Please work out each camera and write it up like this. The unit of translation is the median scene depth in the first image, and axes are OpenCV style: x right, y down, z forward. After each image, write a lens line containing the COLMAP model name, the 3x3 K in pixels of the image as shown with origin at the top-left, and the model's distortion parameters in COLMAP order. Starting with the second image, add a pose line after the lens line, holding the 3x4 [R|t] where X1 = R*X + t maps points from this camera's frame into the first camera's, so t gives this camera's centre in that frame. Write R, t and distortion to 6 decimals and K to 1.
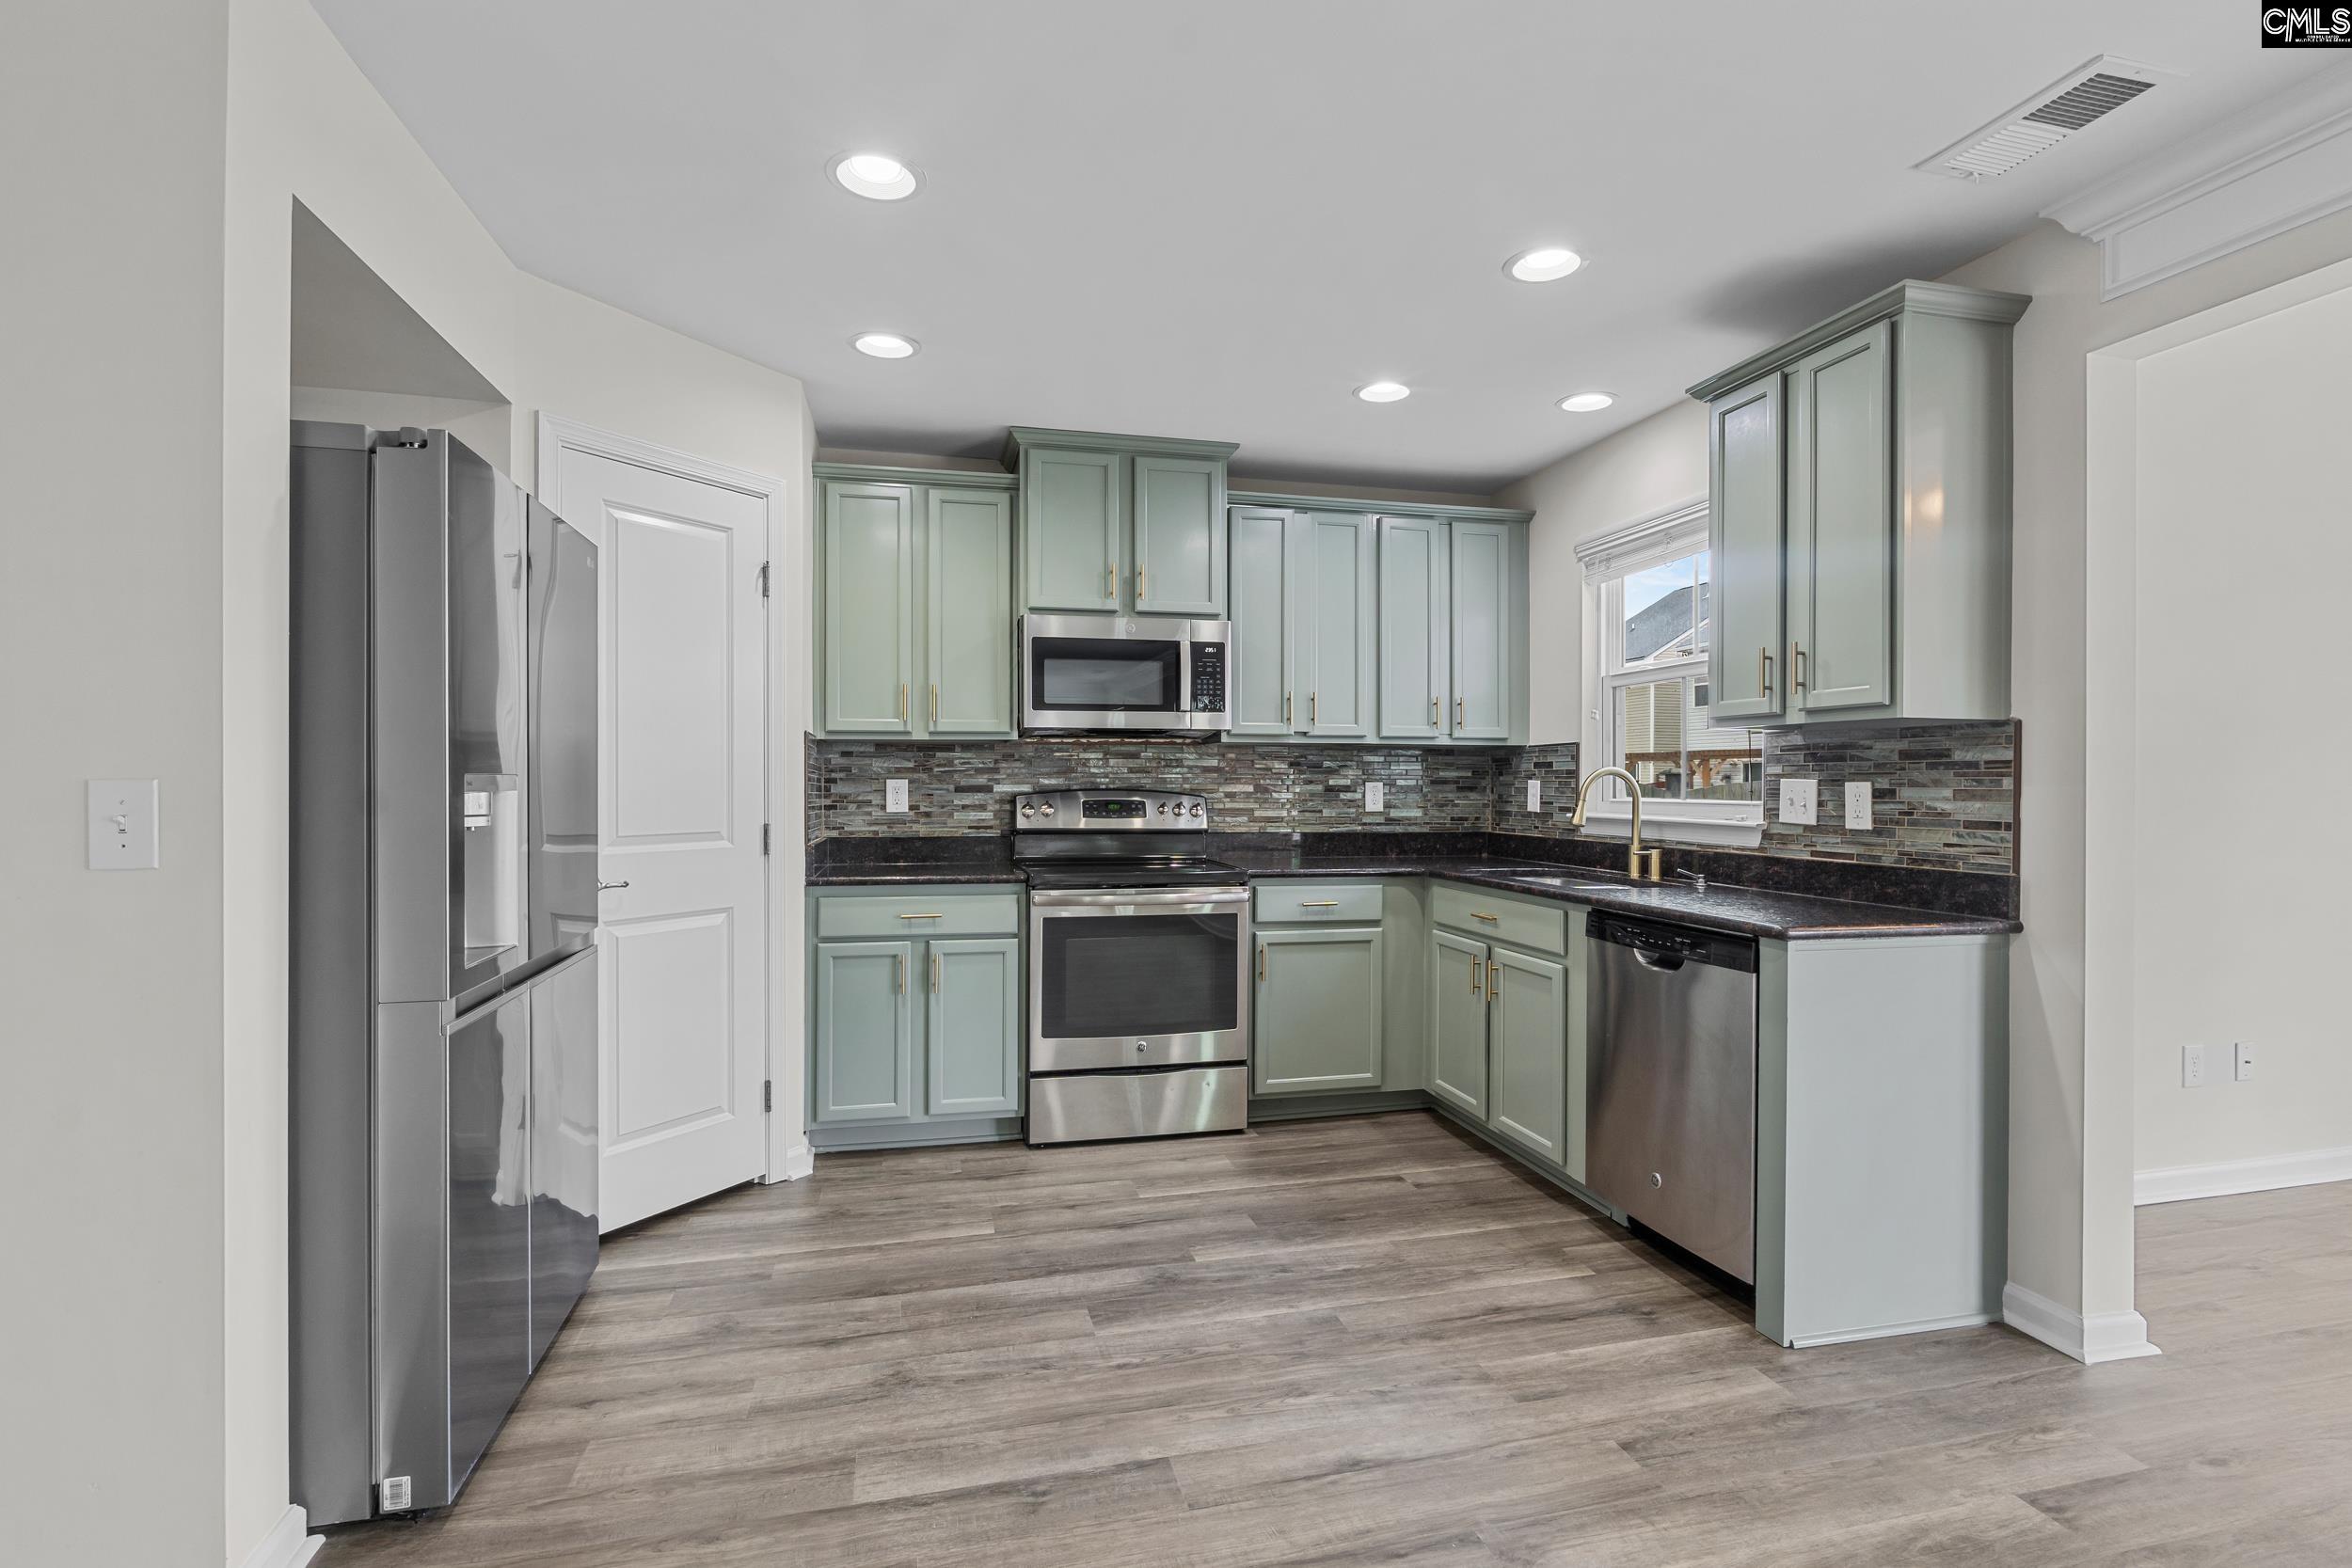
lens RADIAL K [[1091.3, 0, 1173.9], [0, 1091.3, 787.1], [0, 0, 1]] dist [-0.000645, -0.000693]
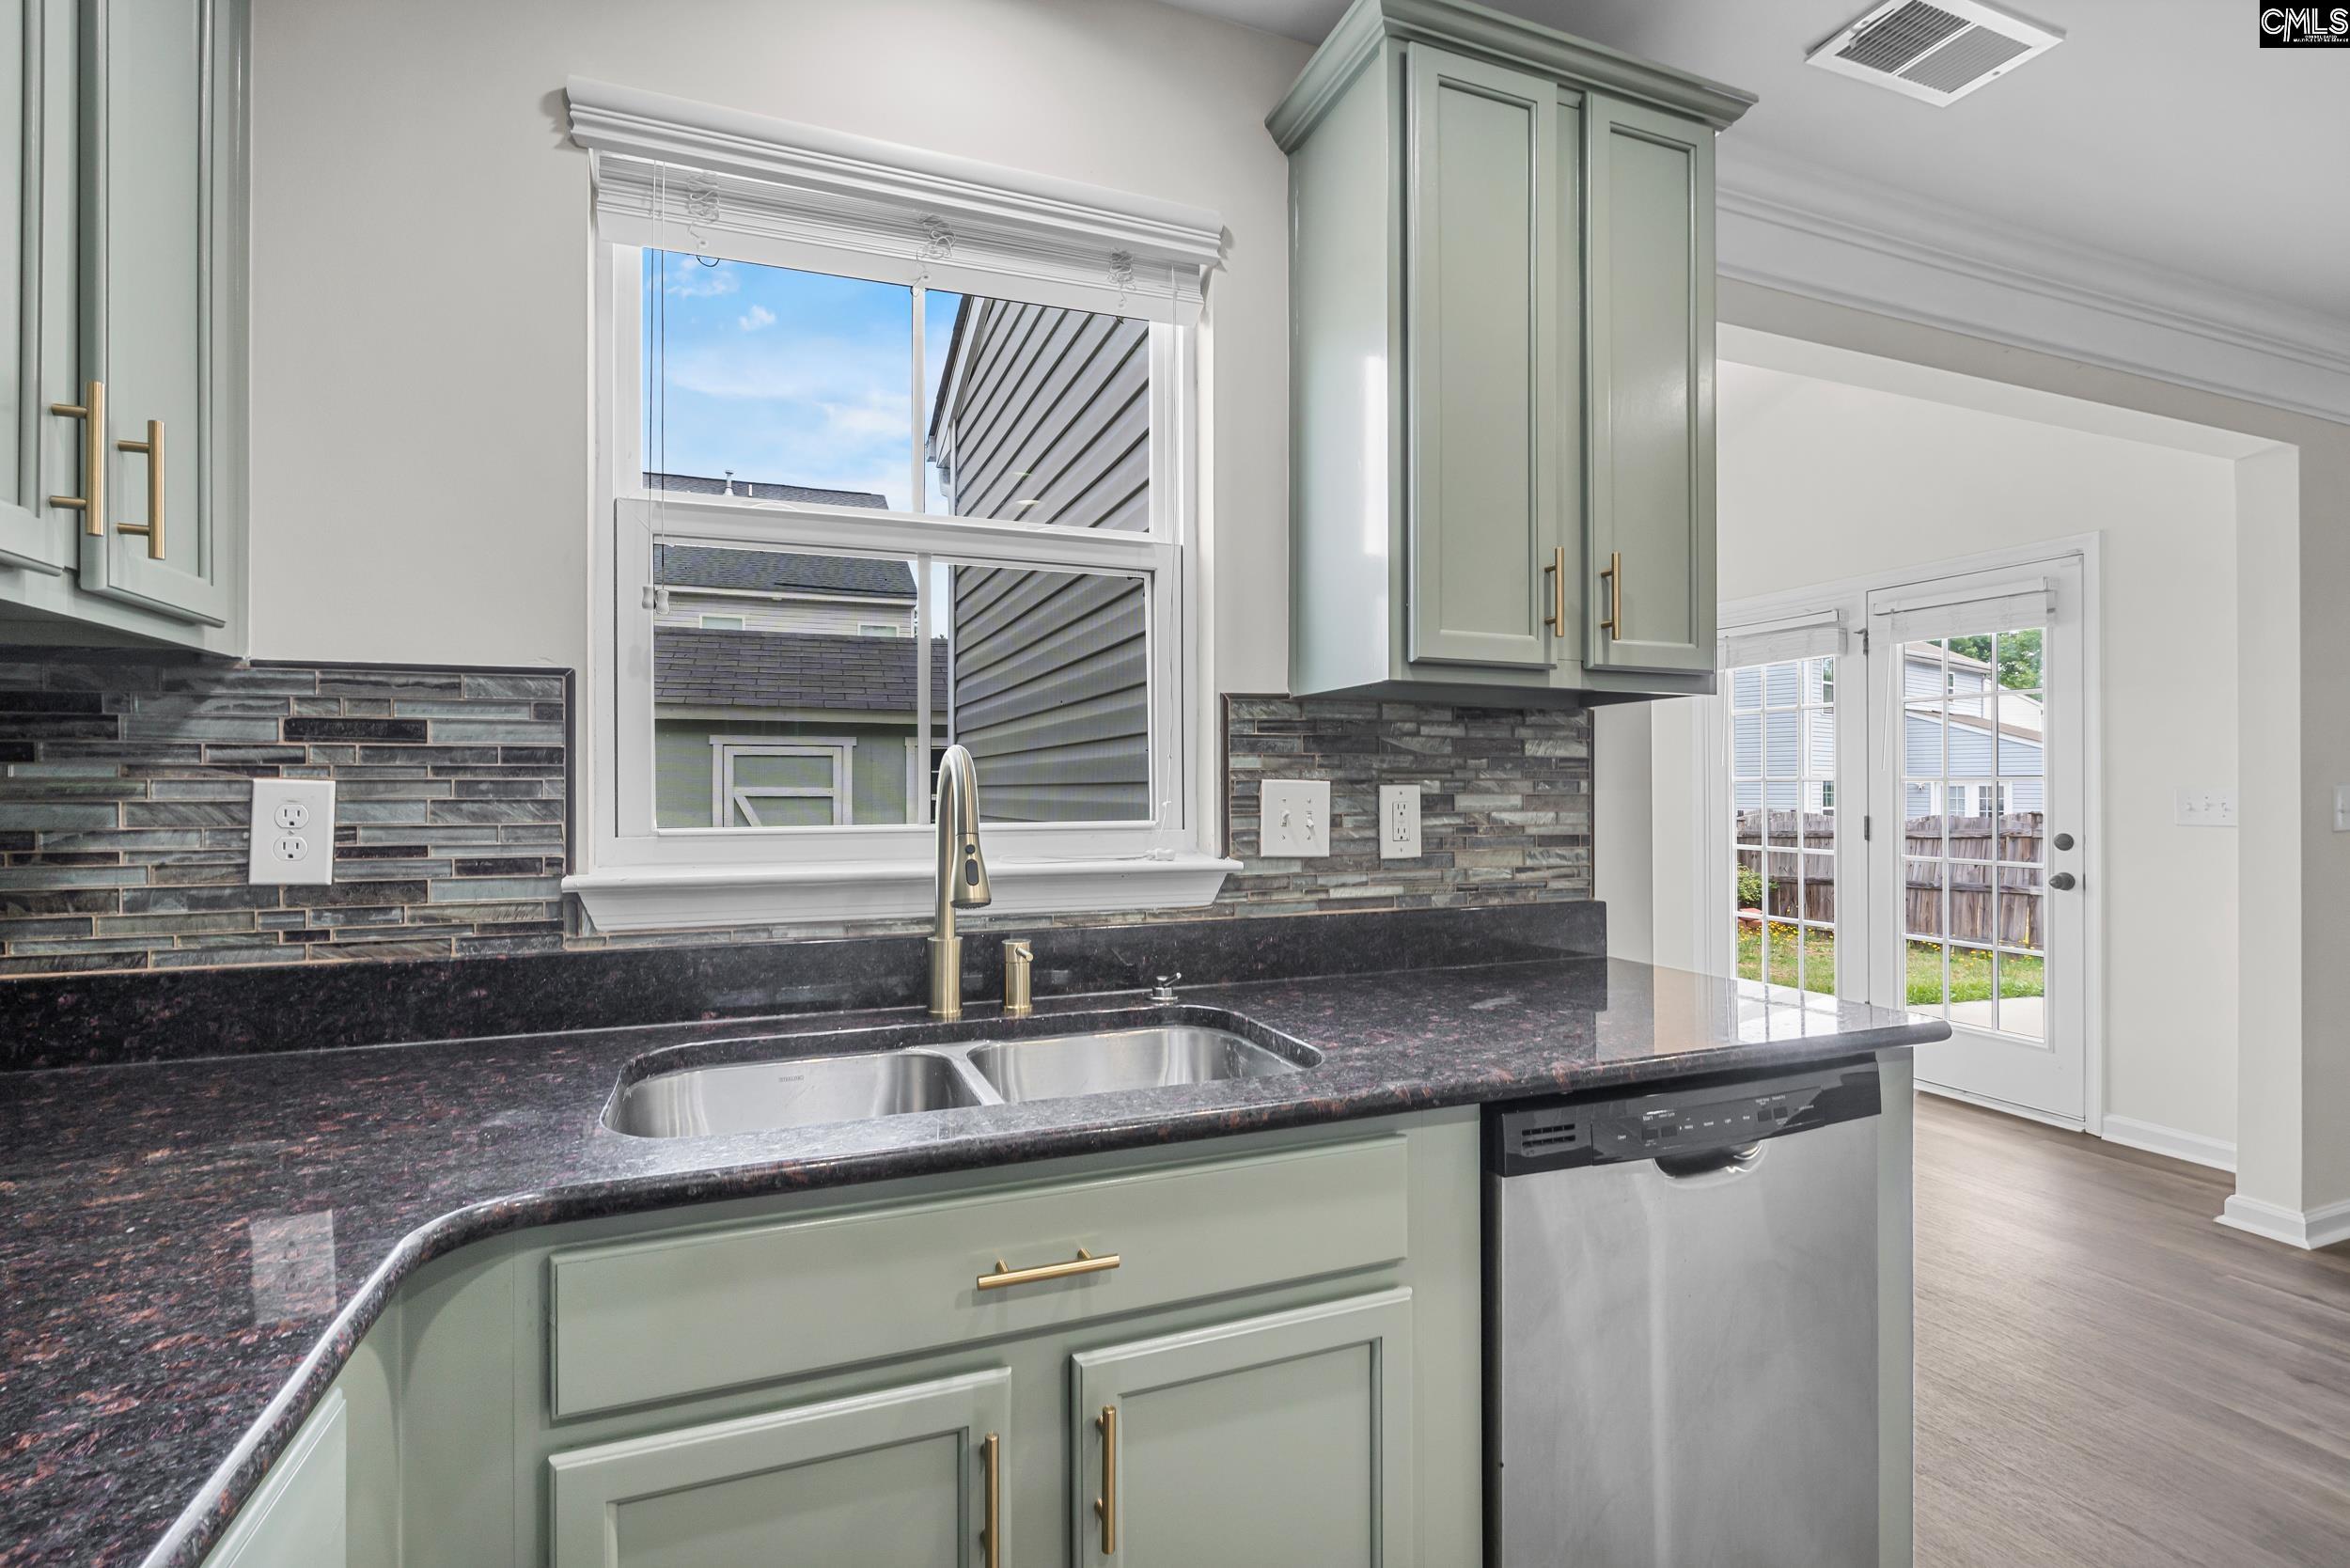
lens RADIAL K [[1090.5, 0, 1176.6], [0, 1090.5, 789.3], [0, 0, 1]] dist [-0.000645, -0.000693]
pose [[-0.134848, -0.003082, 0.990862, 0.003844], [0.004464, 0.999983, 0.003718, -0.003472], [-0.990856, 0.004925, -0.134832, 0.838972]]
